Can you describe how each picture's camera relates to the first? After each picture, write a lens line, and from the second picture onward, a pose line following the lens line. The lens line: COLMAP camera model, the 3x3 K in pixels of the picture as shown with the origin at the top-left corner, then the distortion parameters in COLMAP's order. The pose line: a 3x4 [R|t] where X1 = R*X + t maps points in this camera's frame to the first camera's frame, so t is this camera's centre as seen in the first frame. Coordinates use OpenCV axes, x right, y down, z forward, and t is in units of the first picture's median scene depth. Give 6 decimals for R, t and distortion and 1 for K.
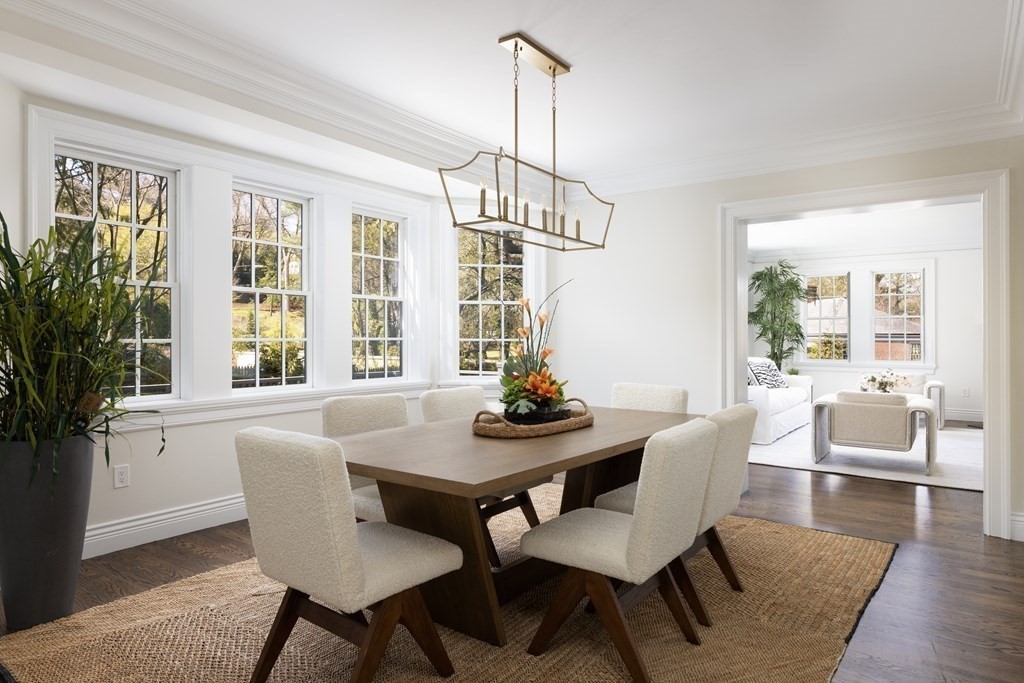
lens RADIAL K [[620.2, 0, 511.9], [0, 620.2, 339.6], [0, 0, 1]] dist [-0.001547, -0.000118]
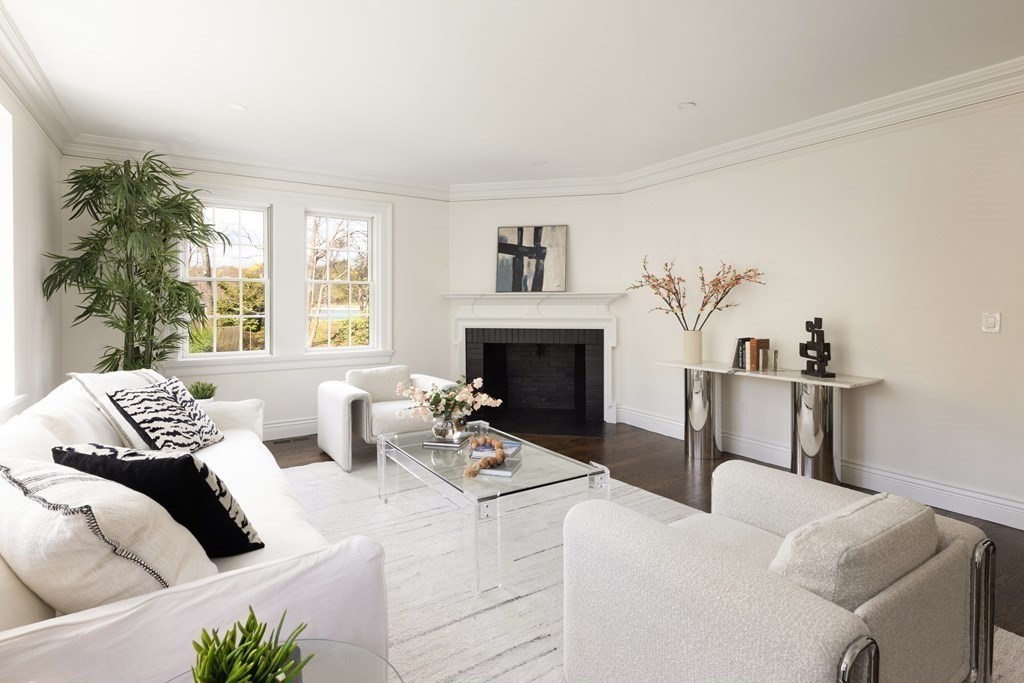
lens RADIAL K [[499.9, 0, 515.7], [0, 499.9, 307.7], [0, 0, 1]] dist [0.001652, 0.000161]
pose [[0.348001, -0.003269, 0.937489, 0.169947], [-0.002292, 0.999988, 0.004338, -0.011984], [-0.937491, -0.003659, 0.347989, 0.597466]]
